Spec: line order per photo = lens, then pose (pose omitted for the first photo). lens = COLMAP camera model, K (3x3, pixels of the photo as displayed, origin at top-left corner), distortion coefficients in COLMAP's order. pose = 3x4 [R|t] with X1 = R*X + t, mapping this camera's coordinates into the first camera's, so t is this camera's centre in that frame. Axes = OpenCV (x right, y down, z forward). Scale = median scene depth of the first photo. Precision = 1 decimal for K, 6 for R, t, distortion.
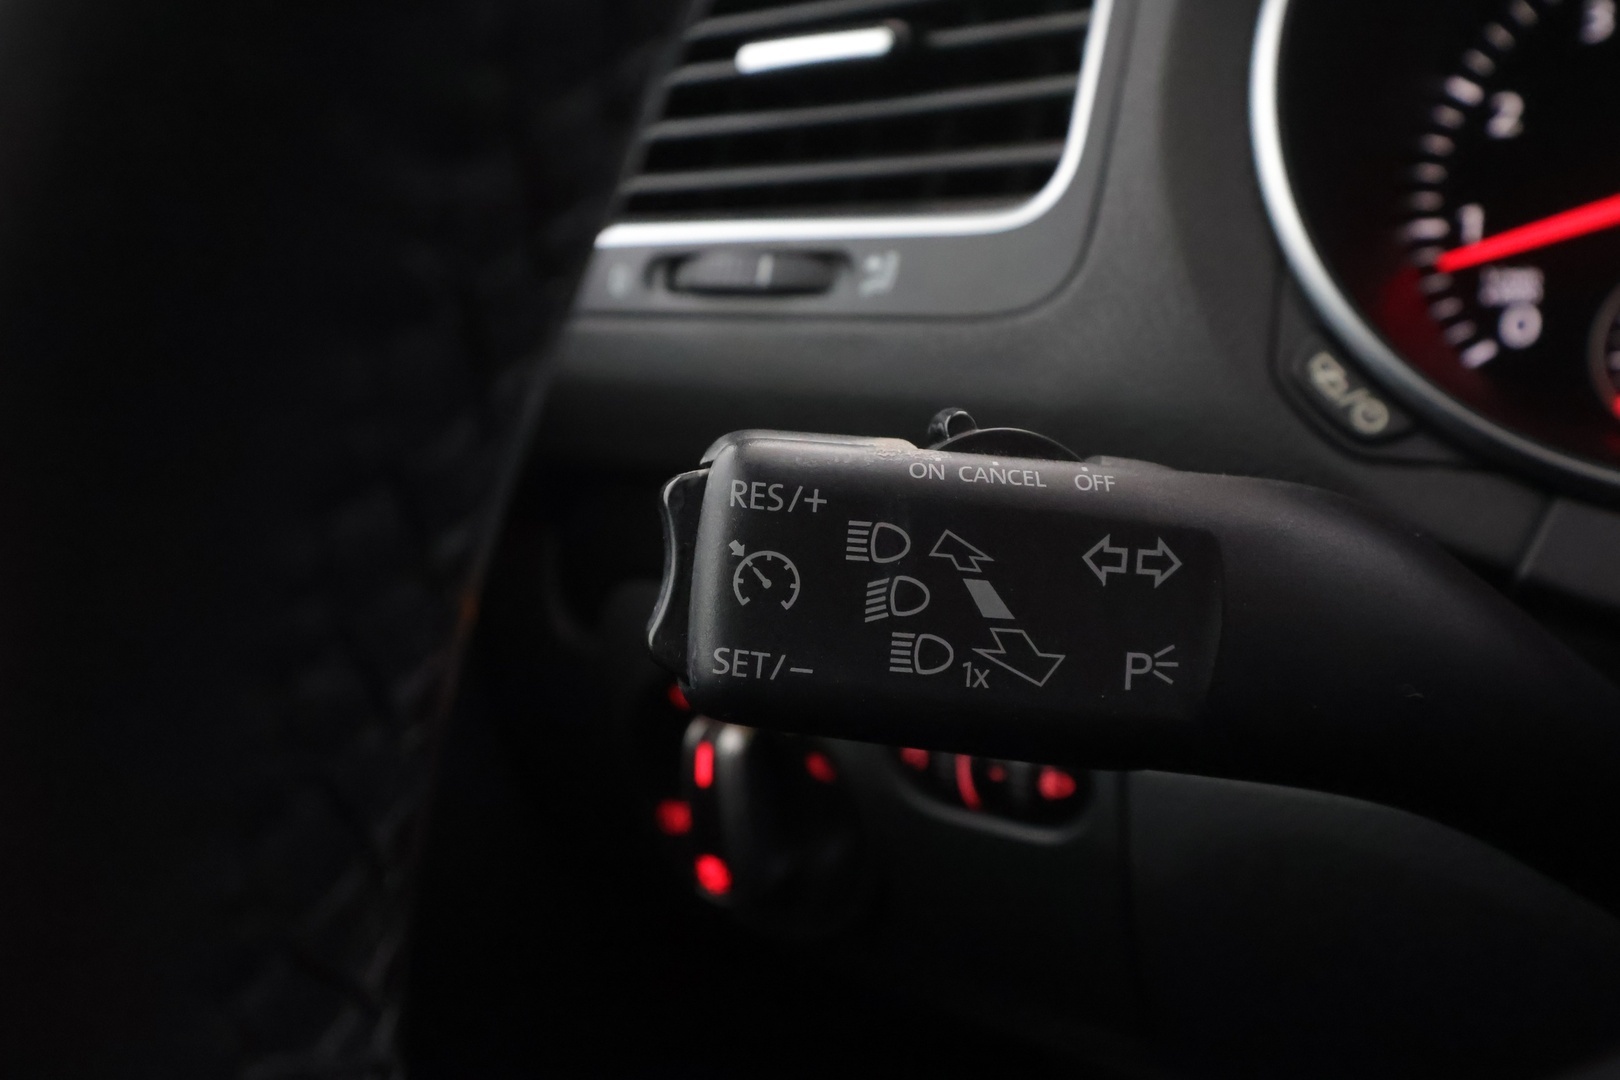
lens RADIAL K [[1258.5, 0, 811.1], [0, 1258.5, 526.3], [0, 0, 1]] dist [0.005438, -0.004574]
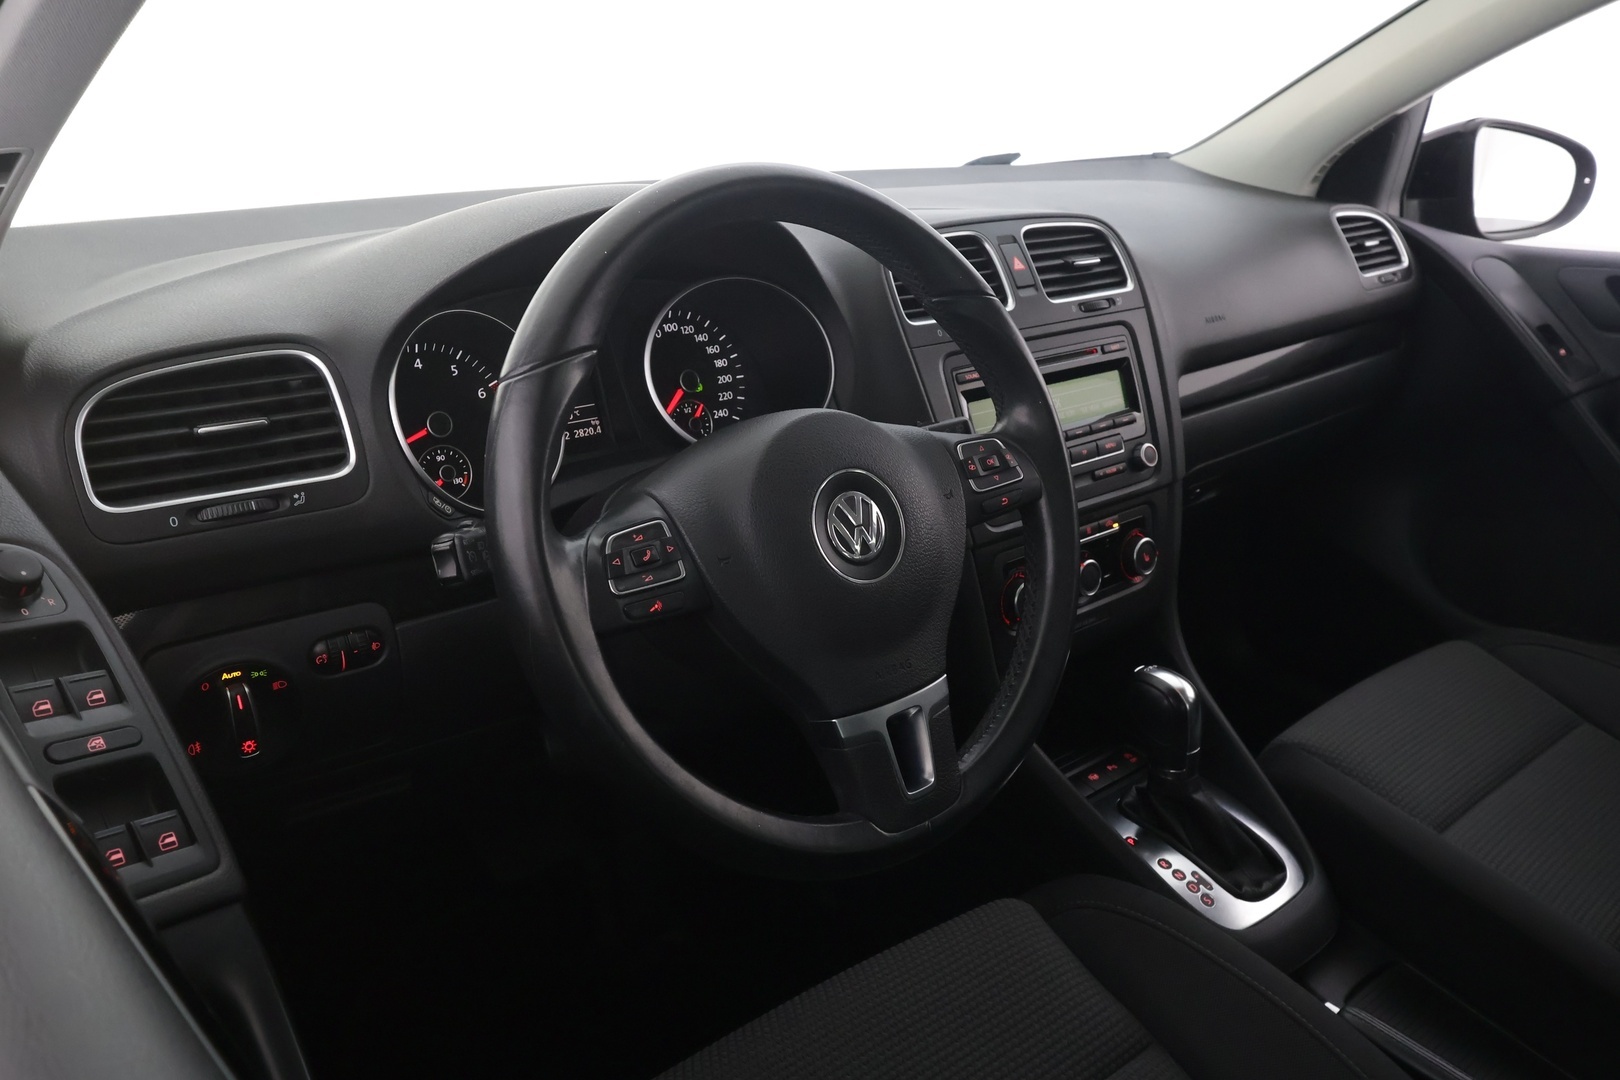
lens RADIAL K [[1258.5, 0, 799.4], [0, 1258.5, 542.4], [0, 0, 1]] dist [0.005438, -0.004574]
pose [[0.315407, -0.222732, 0.922447, -2.457139], [0.258513, 0.955468, 0.142313, -0.226120], [-0.913066, 0.193578, 0.358940, -1.201916]]
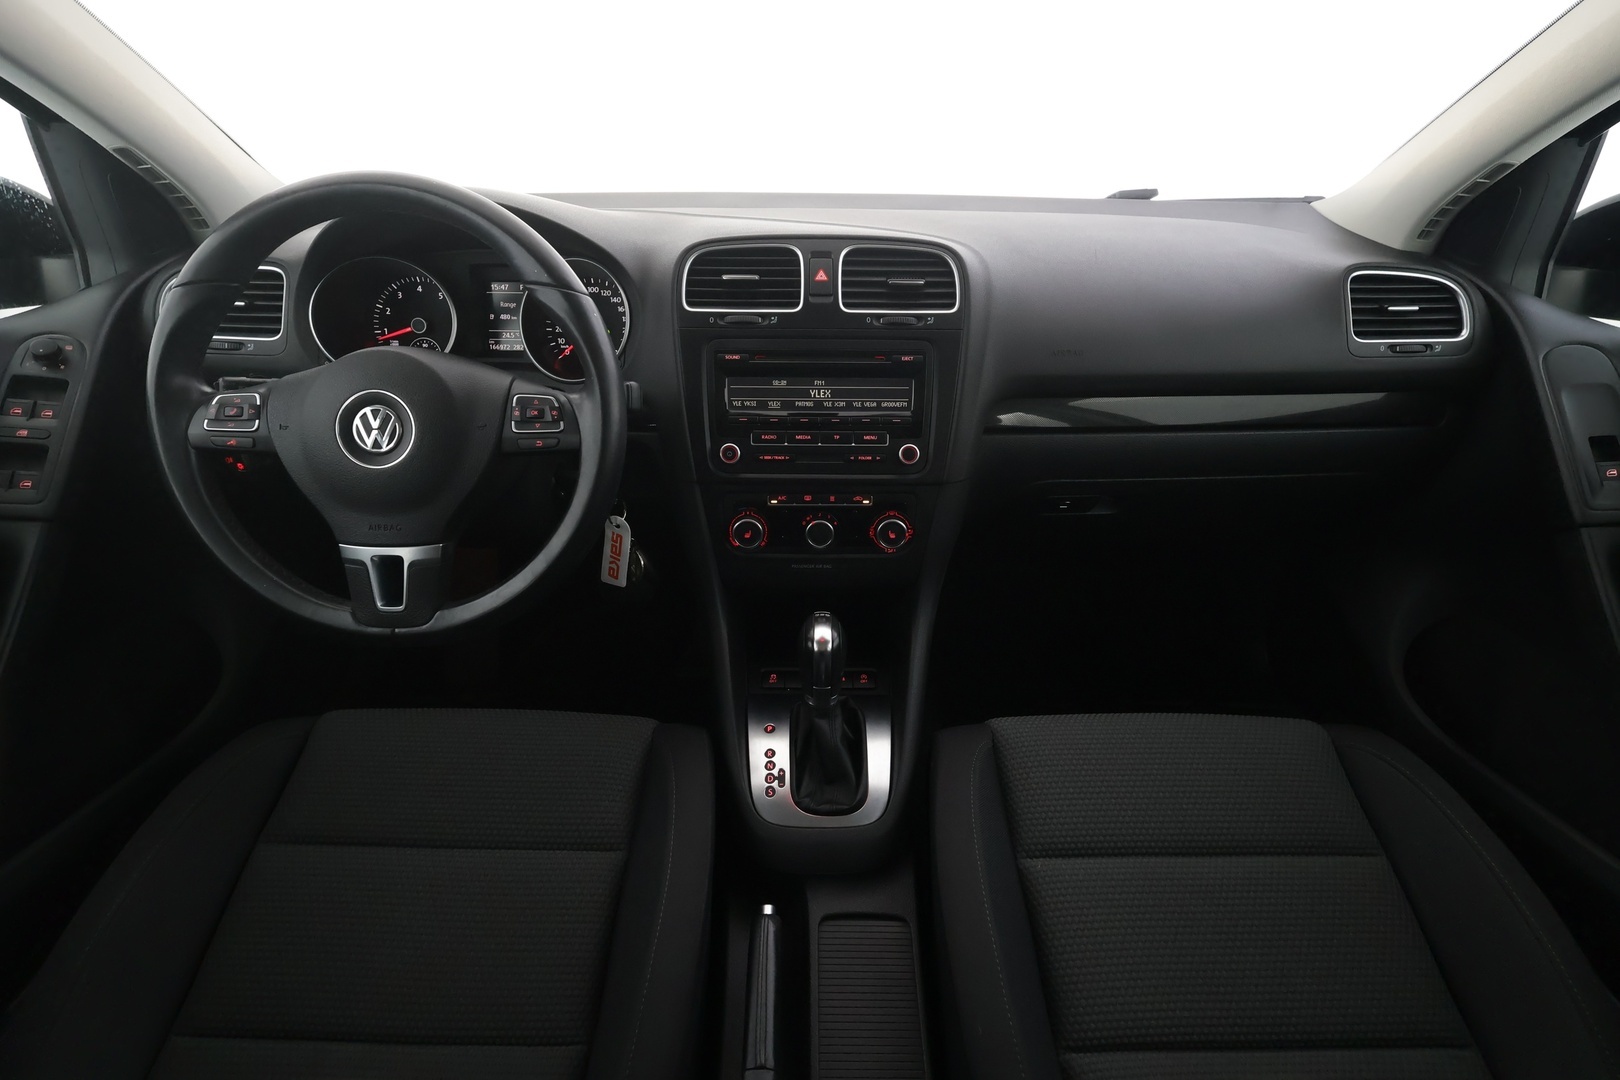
lens RADIAL K [[742.7, 0, 806.9], [0, 742.7, 539.8], [0, 0, 1]] dist [-0.000363, 0.002566]
pose [[0.843747, -0.156112, 0.513536, 0.329808], [0.067863, 0.980118, 0.186451, 0.212369], [-0.532433, -0.122467, 0.837566, -3.446728]]
